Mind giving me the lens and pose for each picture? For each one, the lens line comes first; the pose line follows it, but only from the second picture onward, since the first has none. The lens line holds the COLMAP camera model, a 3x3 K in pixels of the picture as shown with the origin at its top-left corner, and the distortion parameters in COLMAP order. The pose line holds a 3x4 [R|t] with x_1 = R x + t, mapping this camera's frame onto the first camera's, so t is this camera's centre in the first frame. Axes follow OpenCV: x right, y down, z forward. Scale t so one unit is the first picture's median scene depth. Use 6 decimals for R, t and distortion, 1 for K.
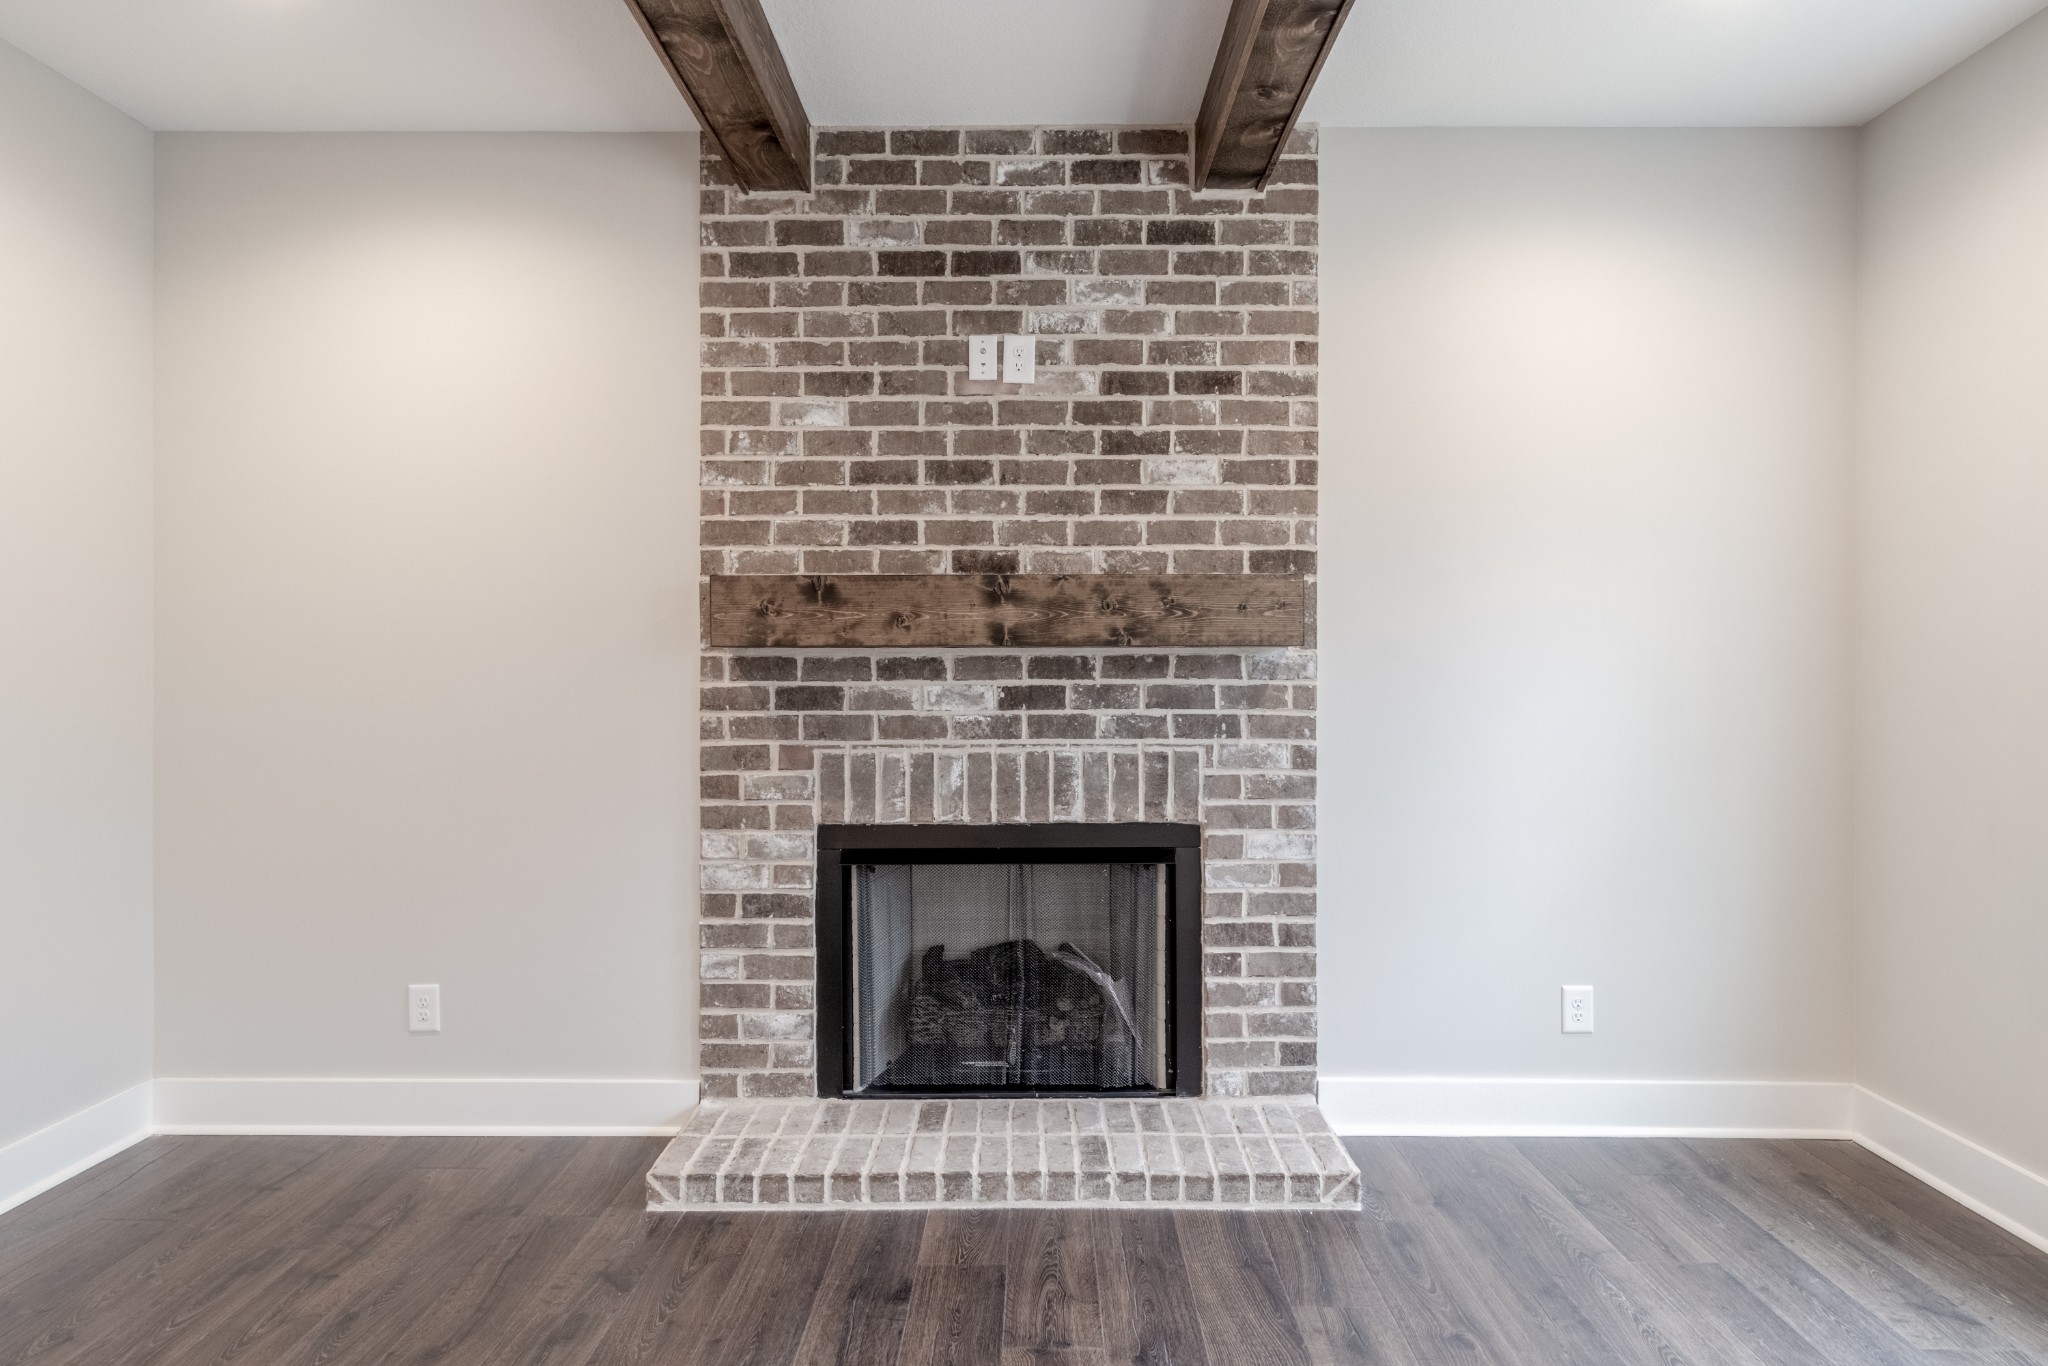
lens RADIAL K [[1099.3, 0, 1040.1], [0, 1099.3, 675.5], [0, 0, 1]] dist [0.000240, -0.001638]
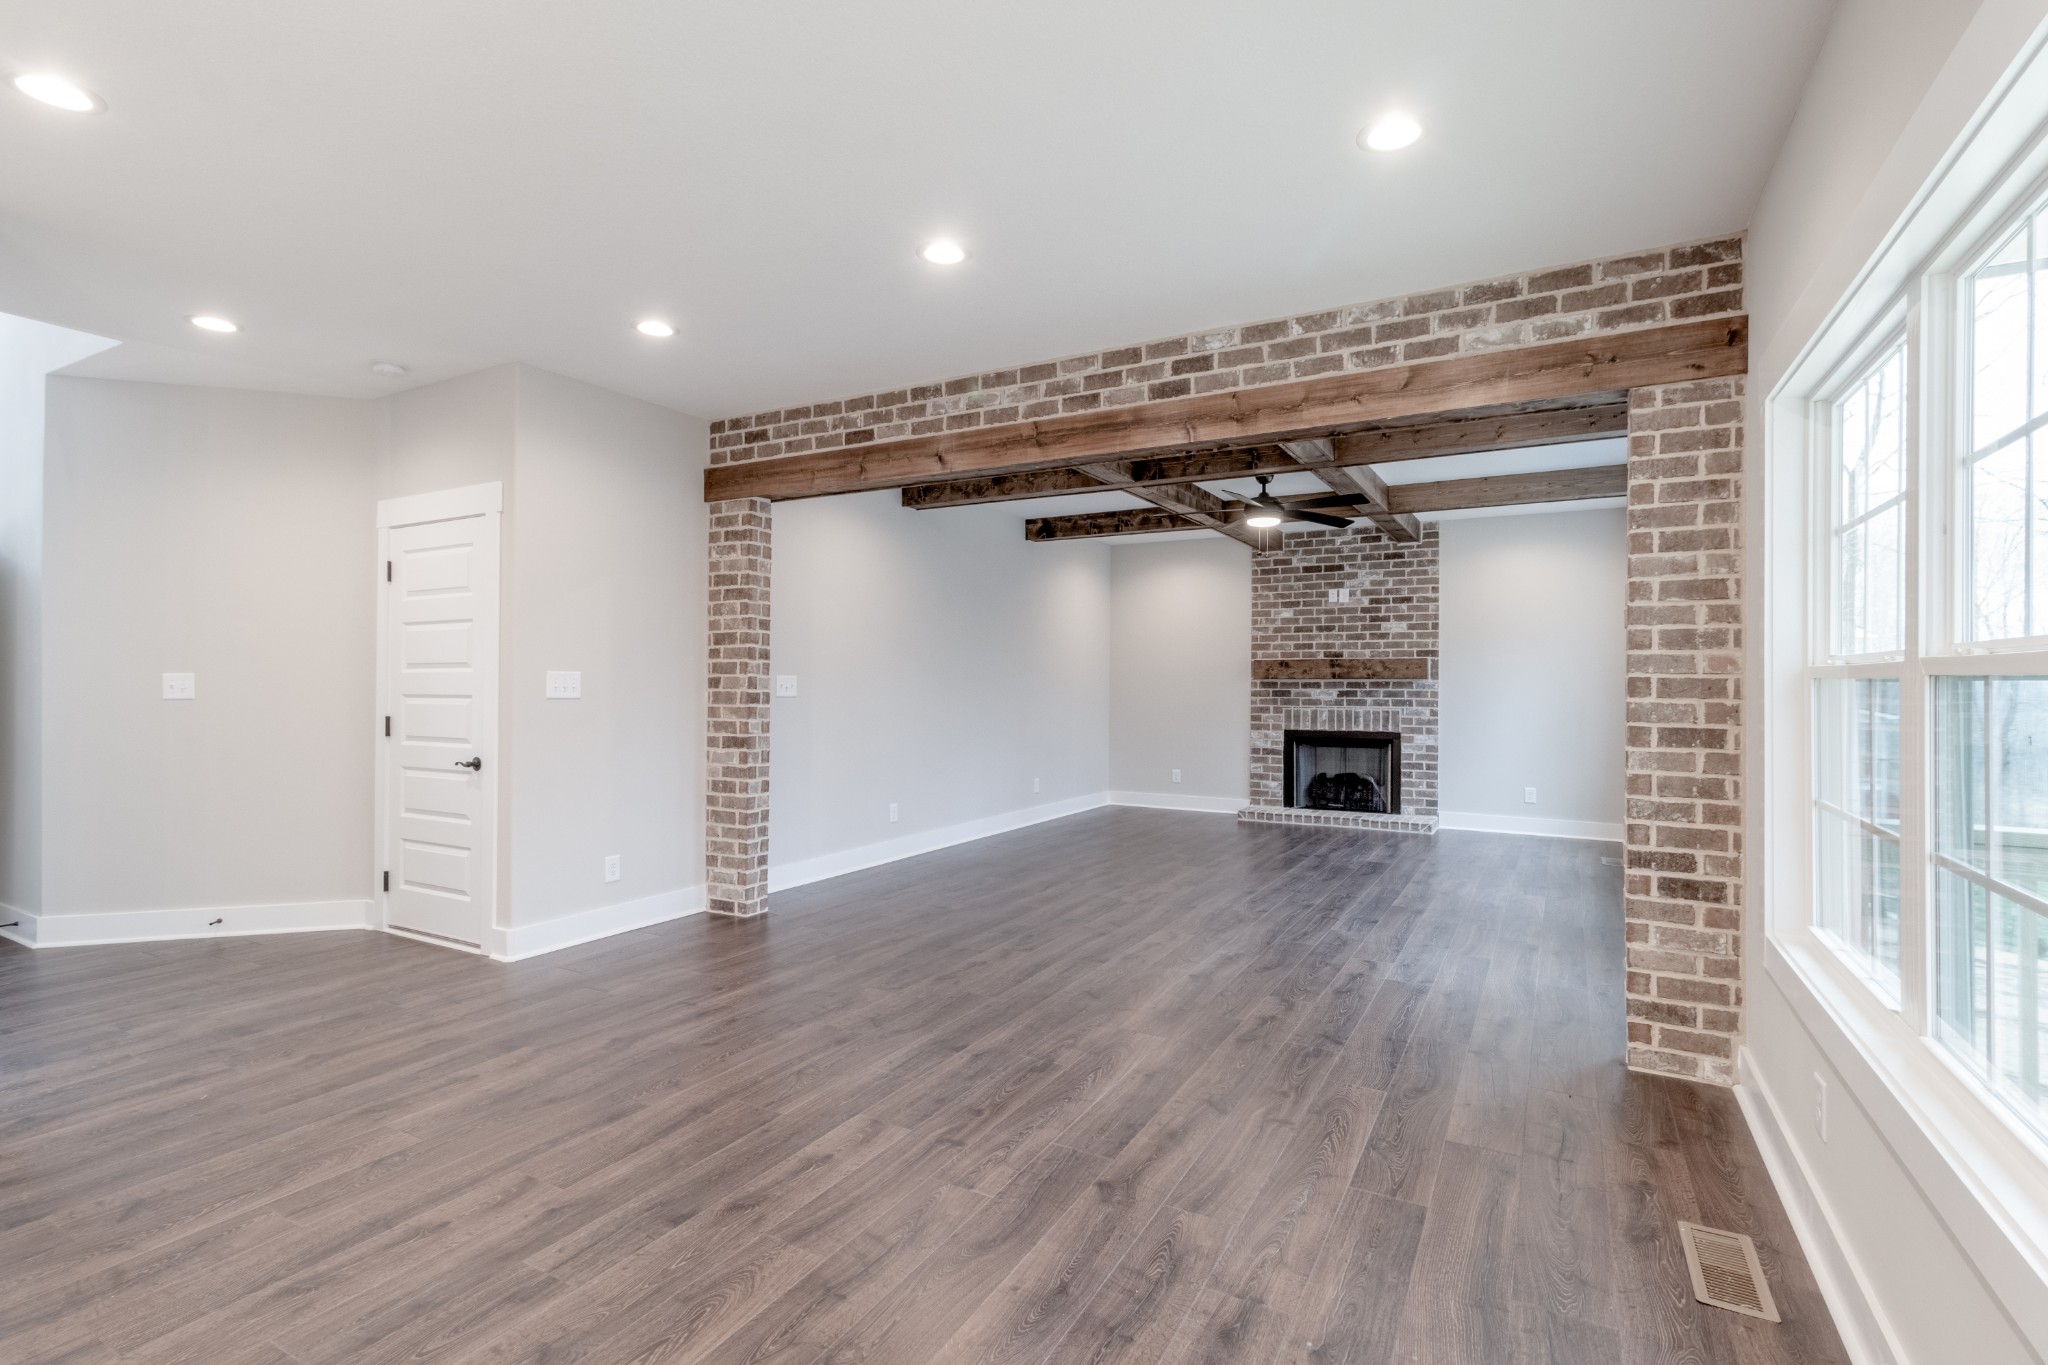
lens RADIAL K [[956.3, 0, 1011.0], [0, 956.3, 679.4], [0, 0, 1]] dist [-0.001155, 0.001430]
pose [[0.866062, 0.001910, -0.499933, 0.572678], [-0.010582, 0.999839, -0.014513, 0.028943], [0.499825, 0.017859, 0.865942, -2.095589]]
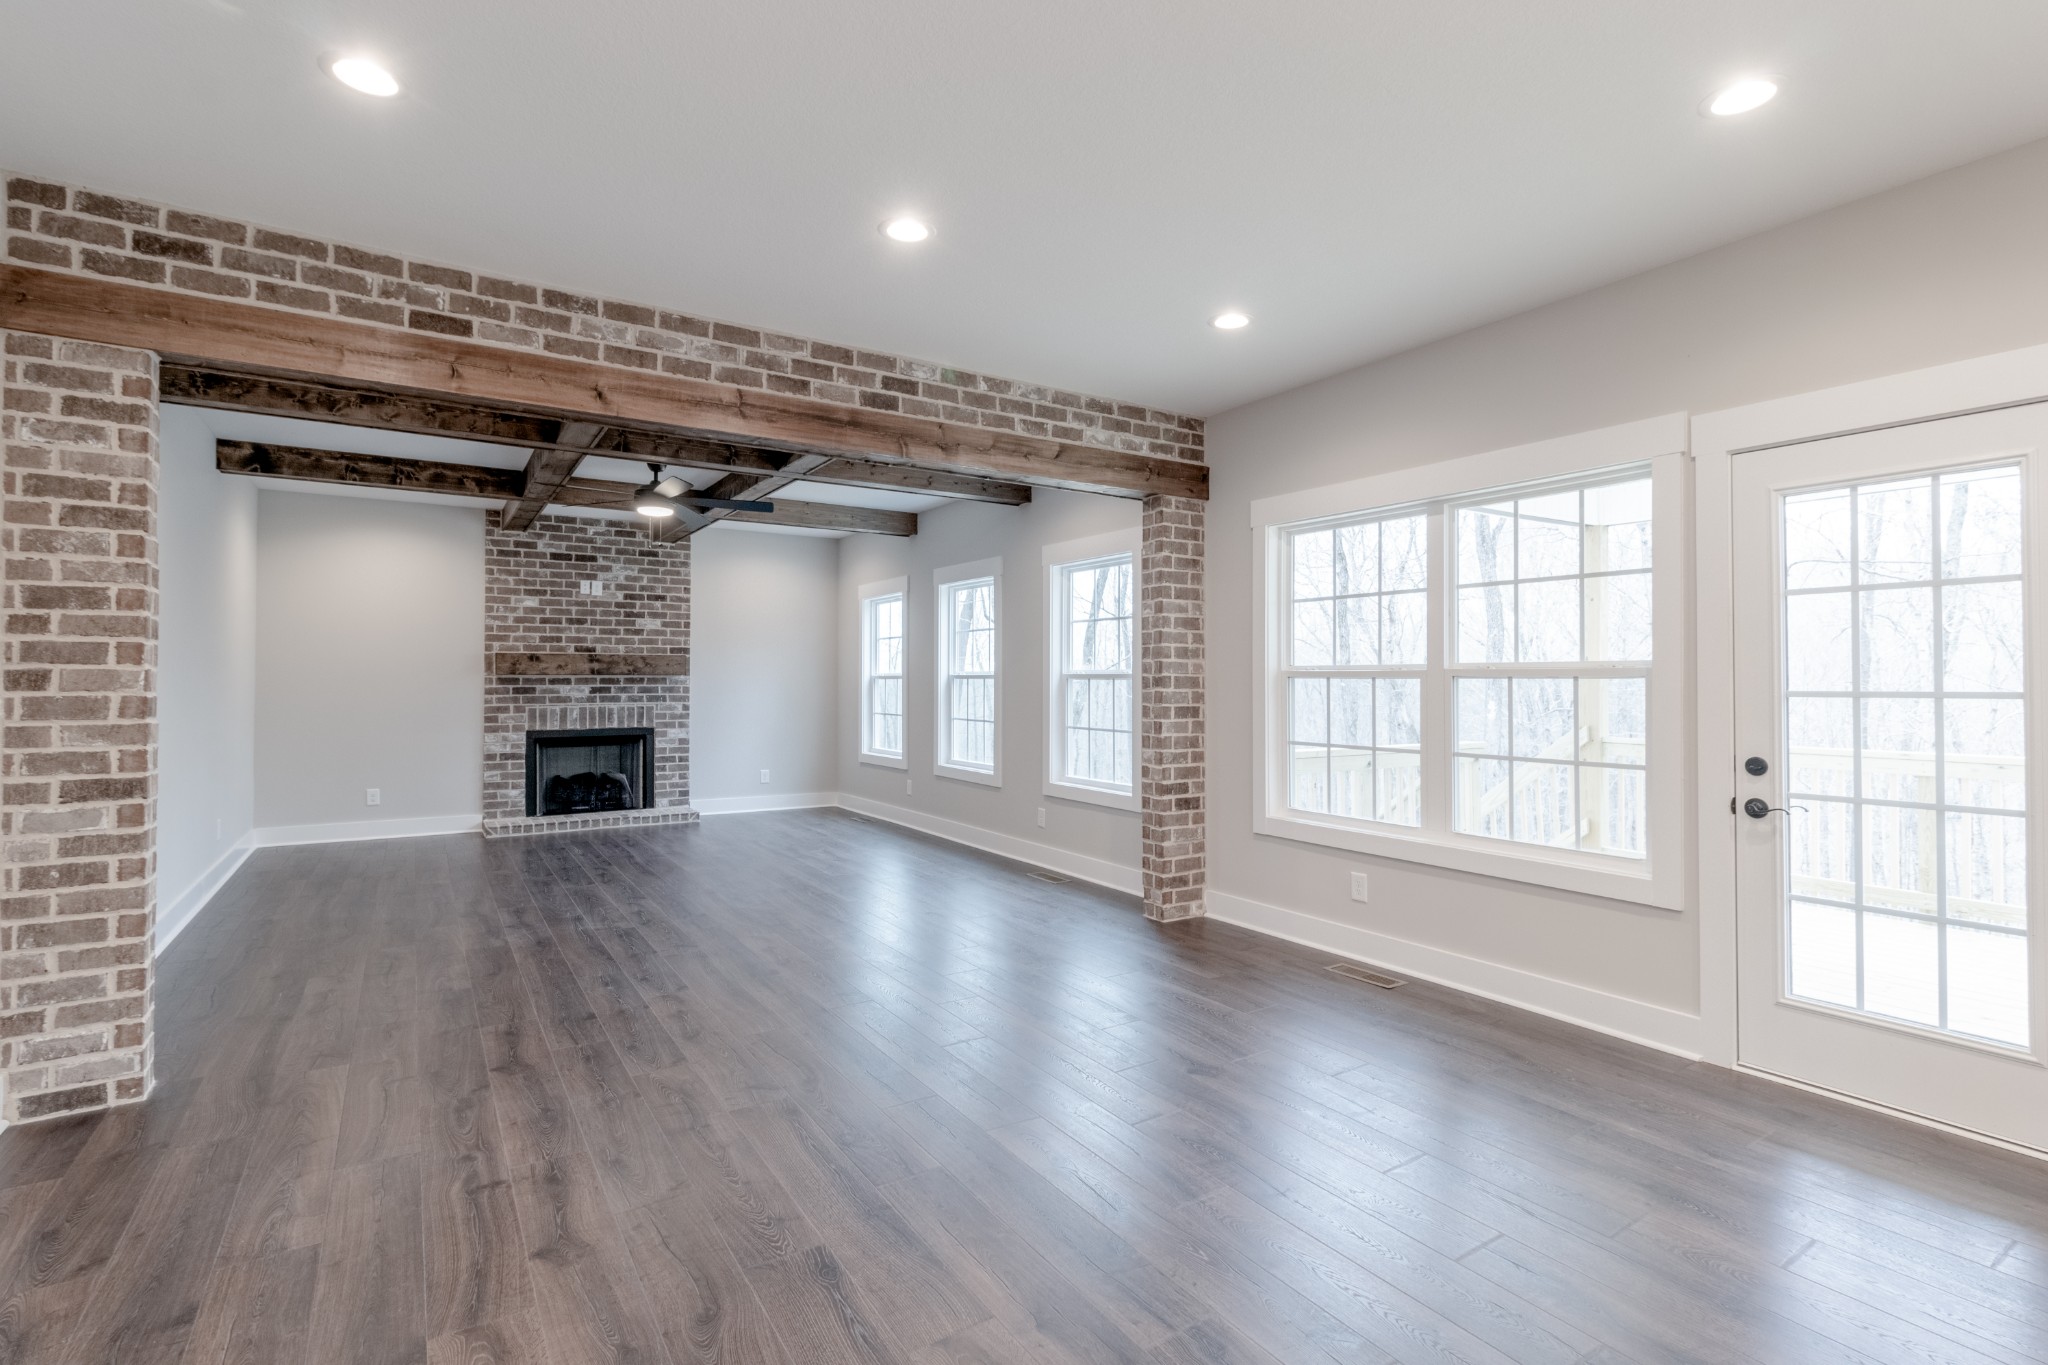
lens RADIAL K [[956.3, 0, 1039.0], [0, 956.3, 669.6], [0, 0, 1]] dist [-0.001155, 0.001430]
pose [[0.842750, 0.008533, 0.538238, -0.444599], [0.004755, 0.999717, -0.023296, 0.031222], [-0.538285, 0.022192, 0.842471, -2.138281]]
